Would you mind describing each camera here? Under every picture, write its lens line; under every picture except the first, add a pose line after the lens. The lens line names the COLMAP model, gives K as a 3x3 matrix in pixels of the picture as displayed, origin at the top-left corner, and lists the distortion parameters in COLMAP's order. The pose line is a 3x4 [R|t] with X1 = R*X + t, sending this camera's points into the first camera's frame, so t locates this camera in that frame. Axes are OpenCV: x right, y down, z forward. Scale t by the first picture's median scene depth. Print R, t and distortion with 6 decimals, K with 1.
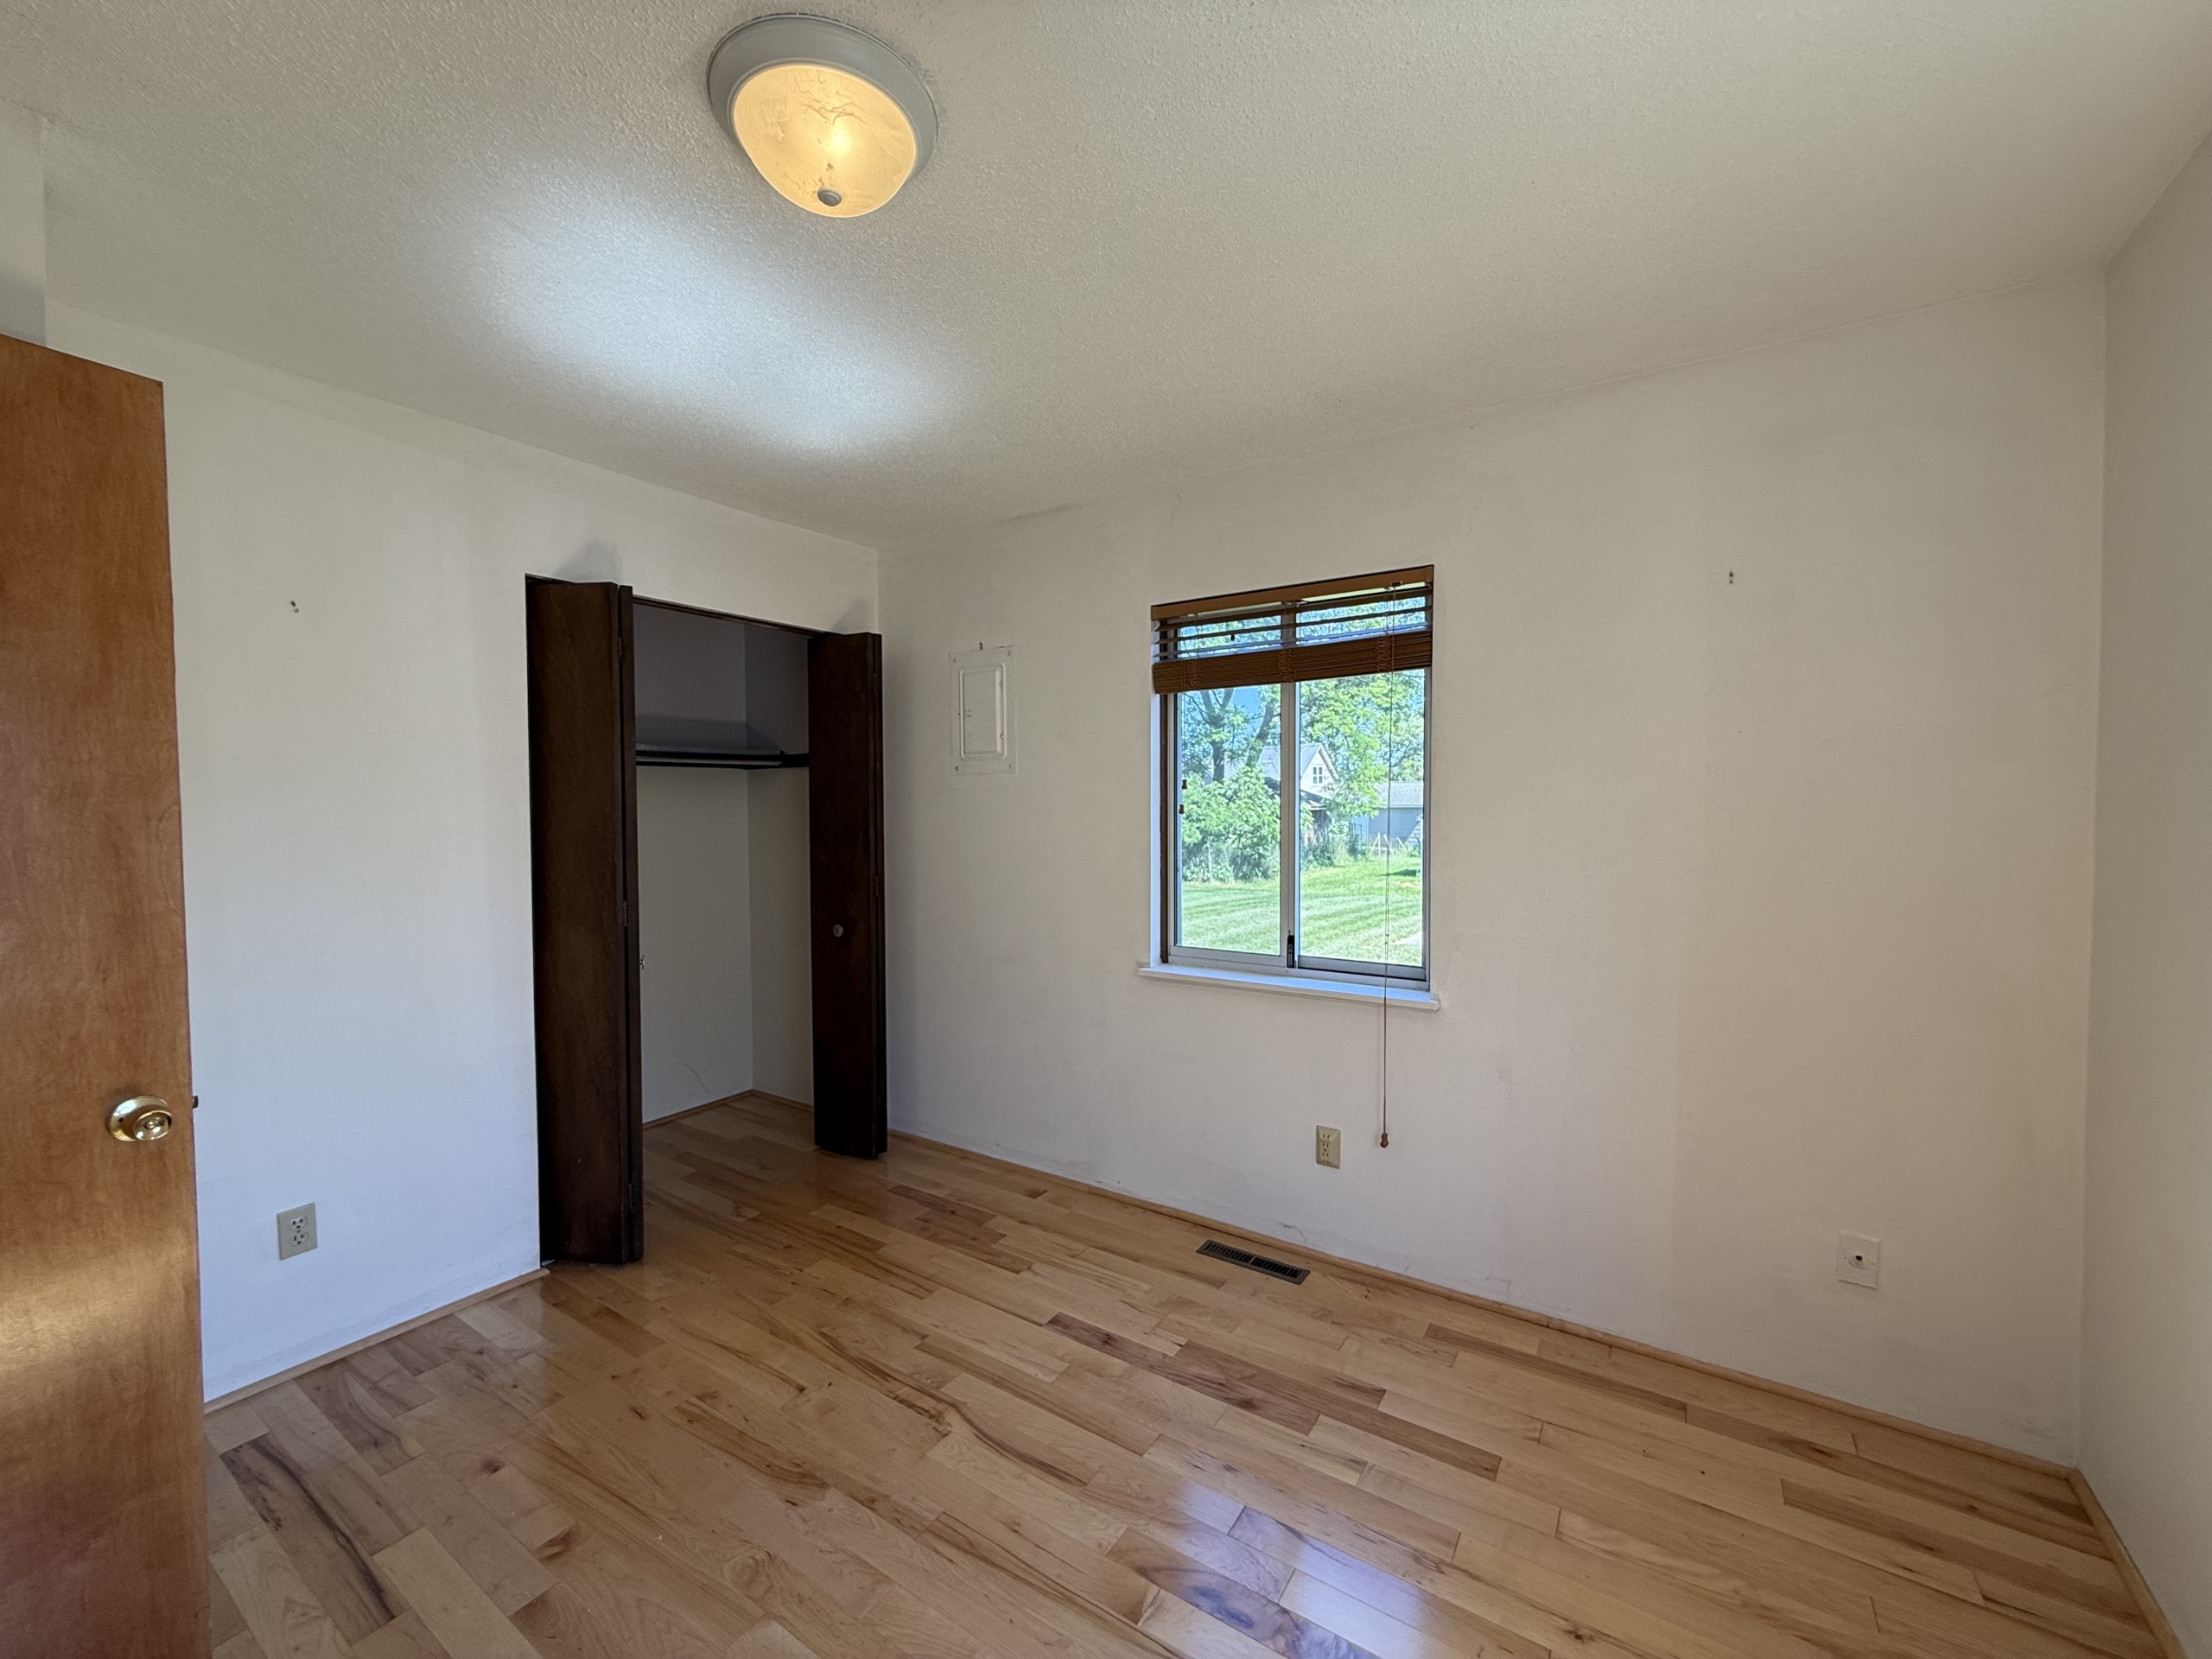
lens RADIAL K [[881.9, 0, 1100.5], [0, 881.9, 832.1], [0, 0, 1]] dist [0.000132, 0.000682]
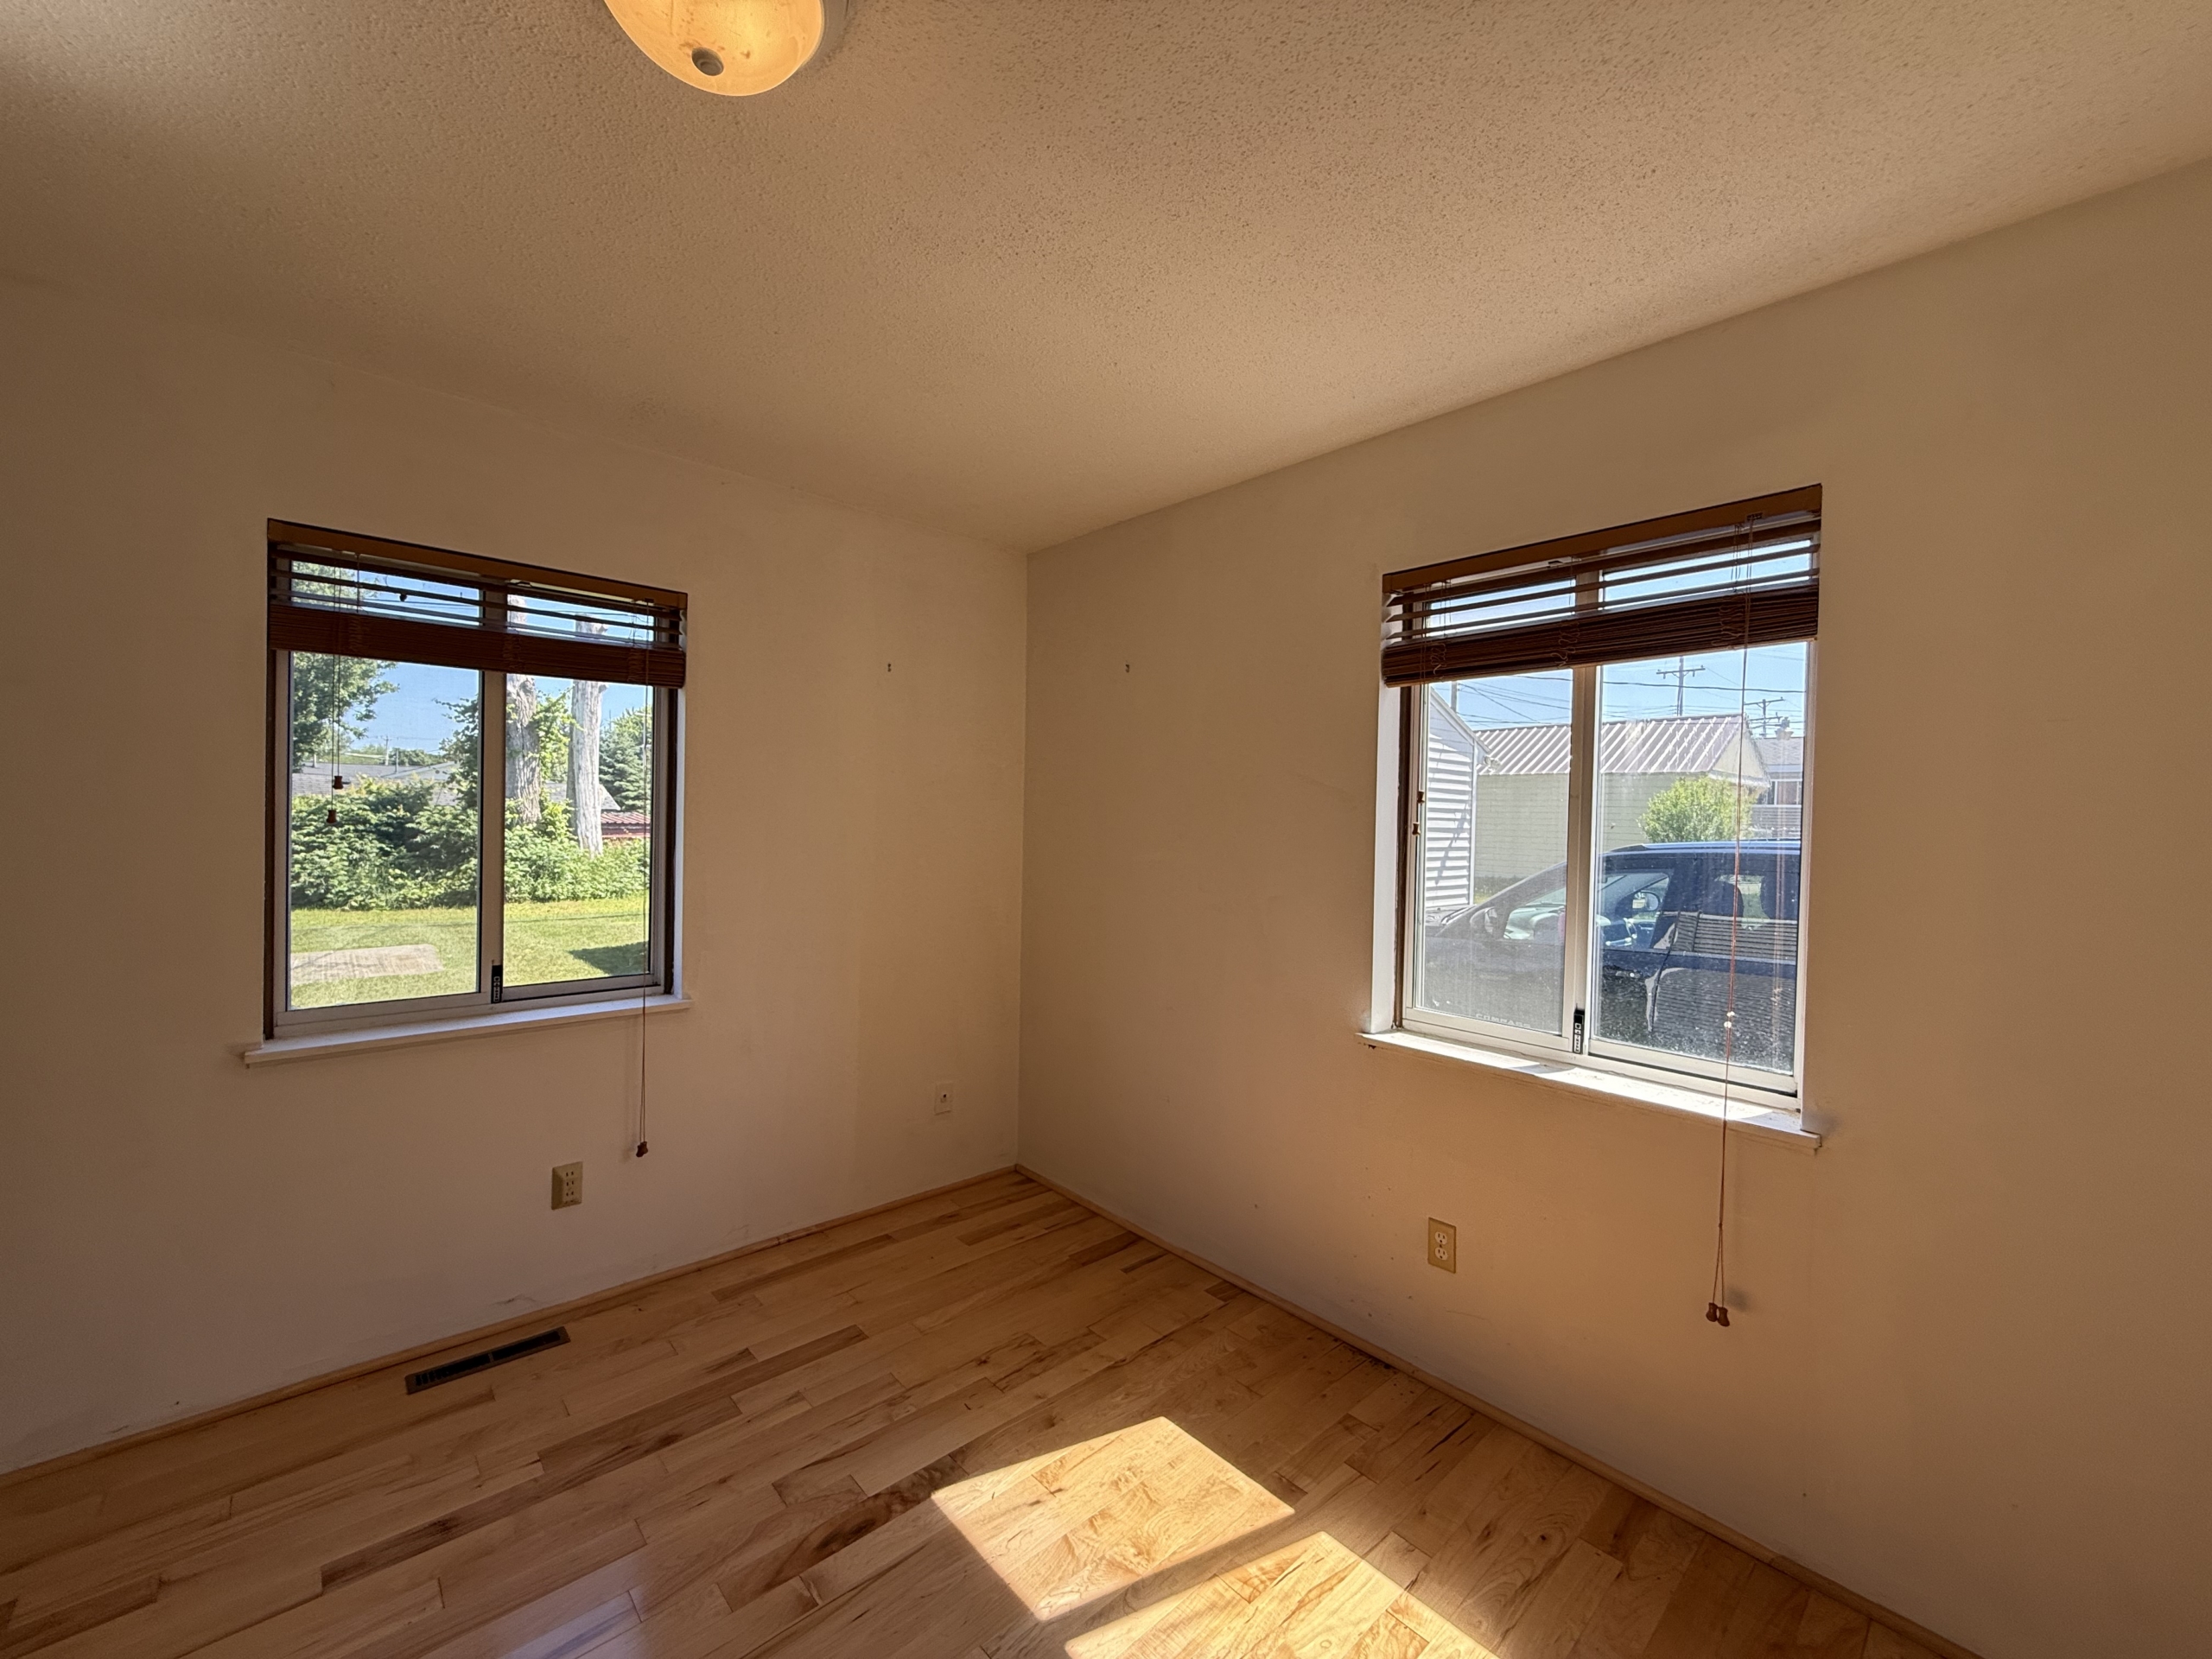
lens RADIAL K [[881.9, 0, 1098.7], [0, 881.9, 828.7], [0, 0, 1]] dist [0.000132, 0.000682]
pose [[0.245248, -0.003037, 0.969456, -0.589152], [0.007631, 0.999970, 0.001203, -0.015795], [-0.969430, 0.007103, 0.245264, 0.272994]]
